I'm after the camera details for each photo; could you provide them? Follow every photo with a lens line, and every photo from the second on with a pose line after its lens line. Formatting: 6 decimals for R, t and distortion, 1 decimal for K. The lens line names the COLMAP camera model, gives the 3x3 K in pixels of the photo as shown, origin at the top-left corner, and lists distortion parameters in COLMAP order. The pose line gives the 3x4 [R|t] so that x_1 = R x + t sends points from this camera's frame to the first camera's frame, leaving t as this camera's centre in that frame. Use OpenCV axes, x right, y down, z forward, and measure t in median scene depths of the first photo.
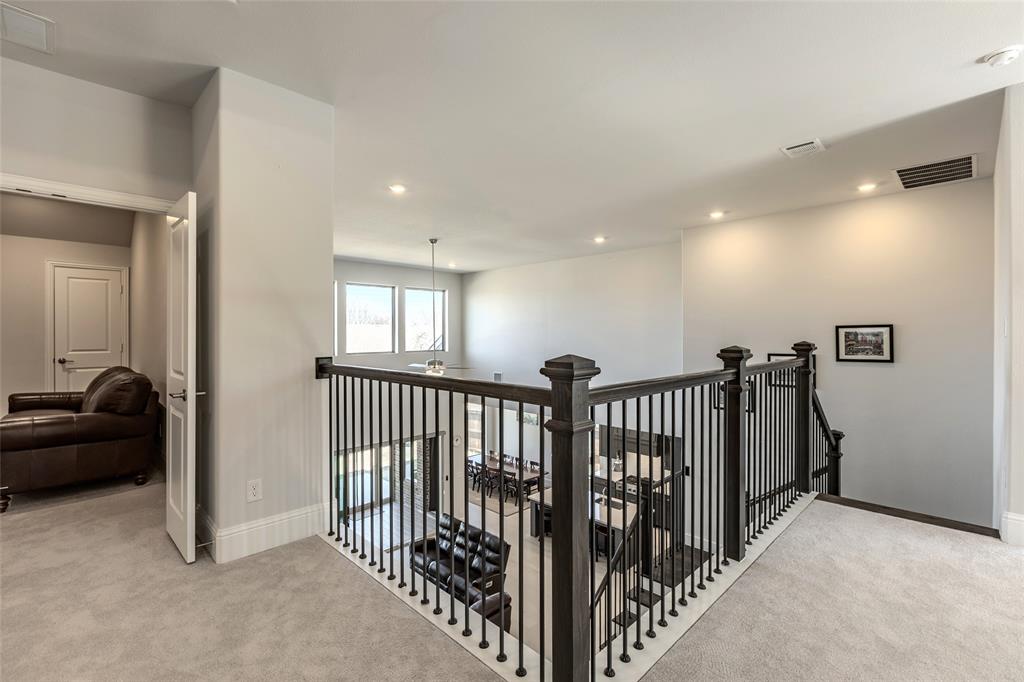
lens RADIAL K [[458.1, 0, 510.2], [0, 458.1, 336.7], [0, 0, 1]] dist [-0.000646, -0.000276]
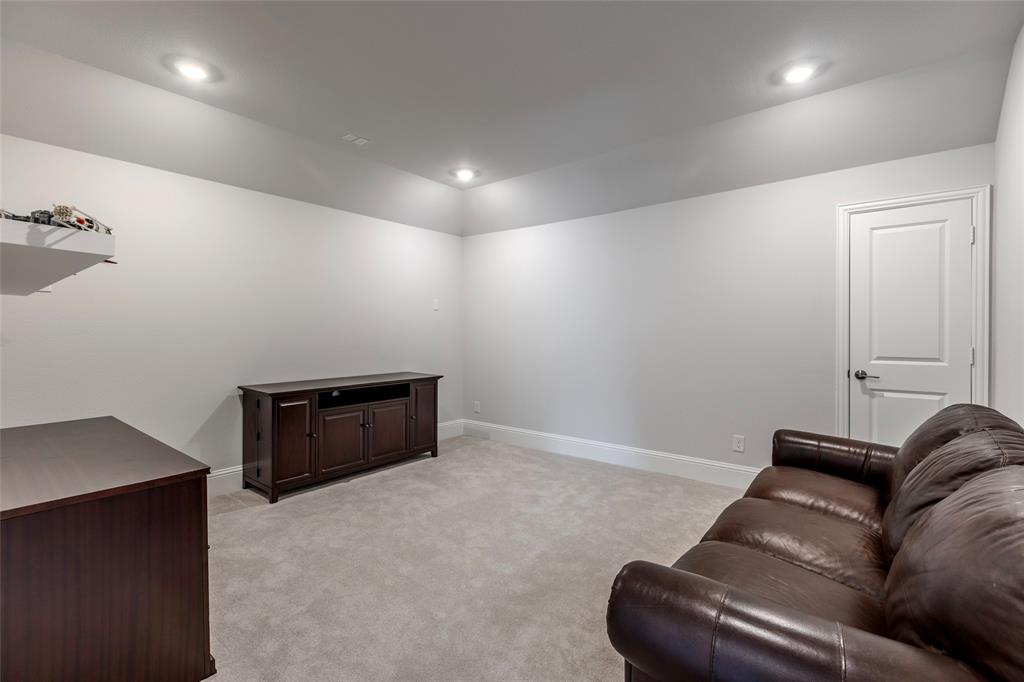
lens RADIAL K [[458.1, 0, 507.4], [0, 458.1, 337.8], [0, 0, 1]] dist [-0.000646, -0.000276]
pose [[0.124185, 0.004798, -0.992247, -0.427742], [-0.003817, 0.999983, 0.004358, 0.004238], [0.992252, 0.003246, 0.124202, 0.450438]]
